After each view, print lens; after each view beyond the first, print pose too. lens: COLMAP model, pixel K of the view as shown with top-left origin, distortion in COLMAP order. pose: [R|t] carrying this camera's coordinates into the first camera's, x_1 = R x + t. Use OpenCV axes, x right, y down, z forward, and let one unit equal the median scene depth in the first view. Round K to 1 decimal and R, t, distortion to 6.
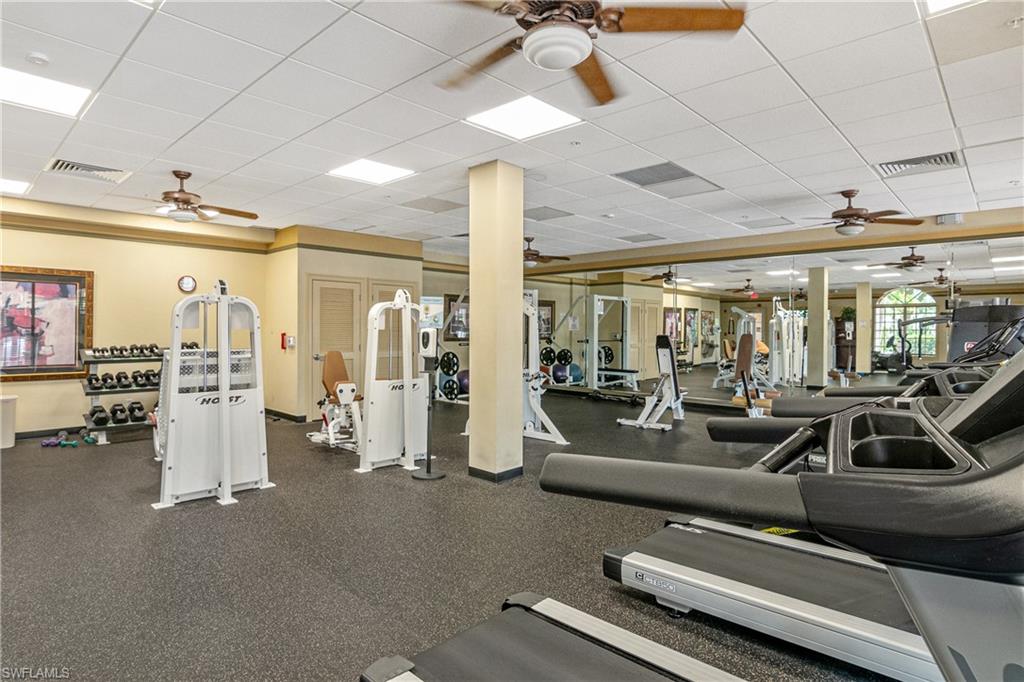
lens RADIAL K [[539.5, 0, 512.0], [0, 539.5, 338.5], [0, 0, 1]] dist [-0.003111, -0.000539]
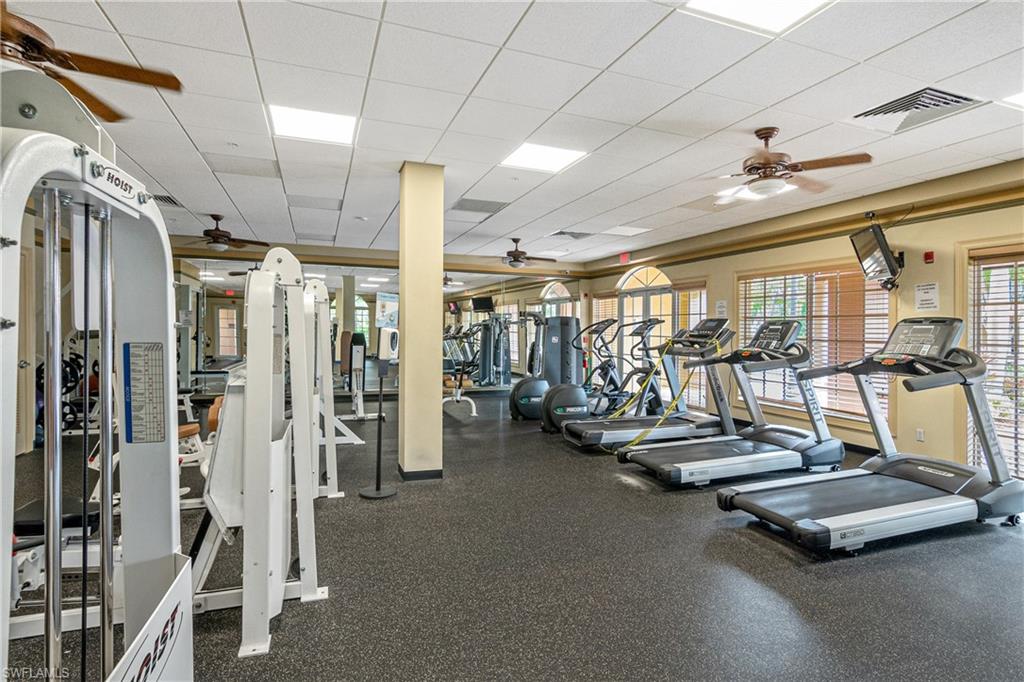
lens RADIAL K [[515.0, 0, 514.8], [0, 515.0, 335.4], [0, 0, 1]] dist [0.000603, -0.000734]
pose [[0.434680, -0.008494, 0.900545, -0.829857], [0.005786, 0.999961, 0.006639, -0.011401], [-0.900566, 0.002325, 0.434712, 0.433486]]
